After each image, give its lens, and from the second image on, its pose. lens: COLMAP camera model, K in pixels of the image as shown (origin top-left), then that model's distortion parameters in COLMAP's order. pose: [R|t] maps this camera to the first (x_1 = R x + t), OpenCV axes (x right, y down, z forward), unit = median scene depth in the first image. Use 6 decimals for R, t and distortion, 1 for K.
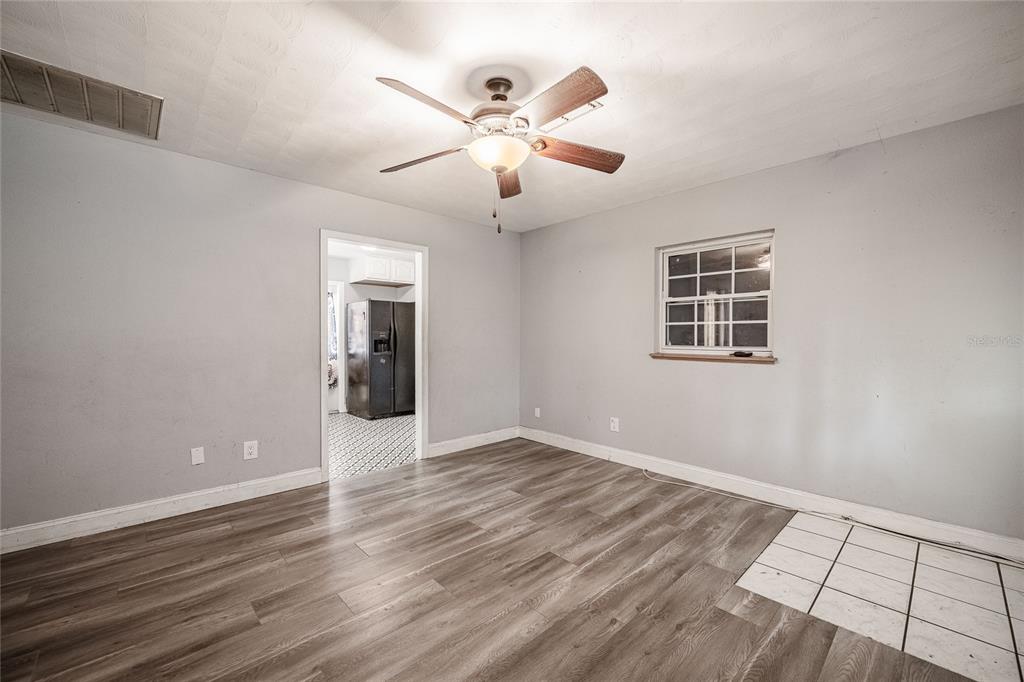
lens RADIAL K [[407.4, 0, 512.0], [0, 407.4, 341.0], [0, 0, 1]] dist [-0.002457, -0.000286]
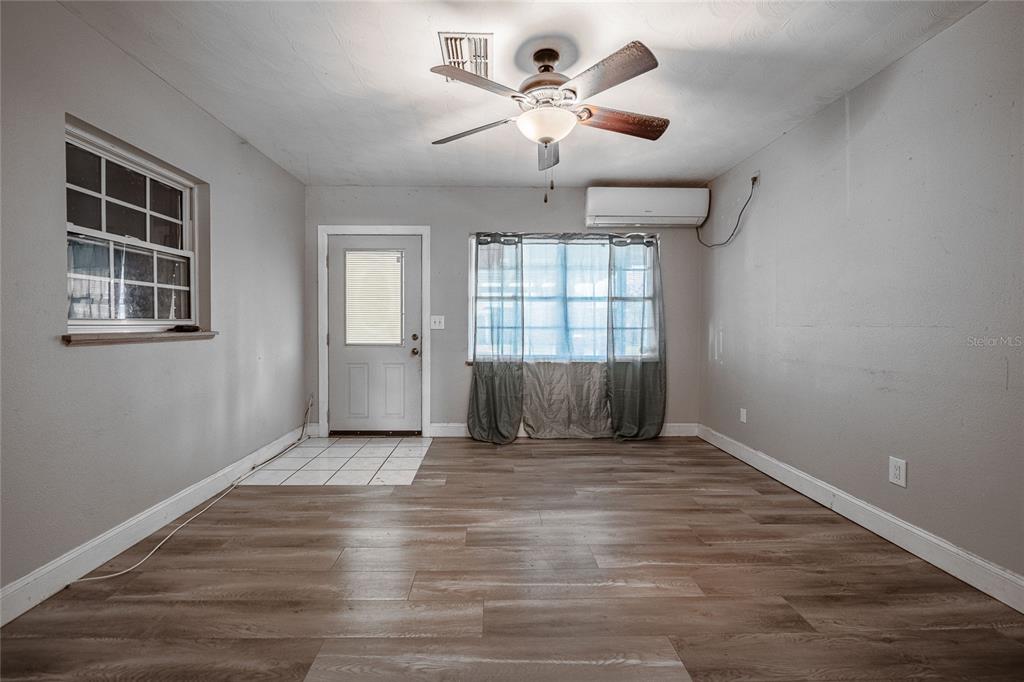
lens RADIAL K [[456.9, 0, 512.0], [0, 456.9, 341.0], [0, 0, 1]] dist [-0.001532, -0.000128]
pose [[-0.773687, -0.026181, 0.633027, -0.613011], [0.005655, 0.998821, 0.048222, 0.025610], [-0.633543, 0.040889, -0.772627, 1.713034]]
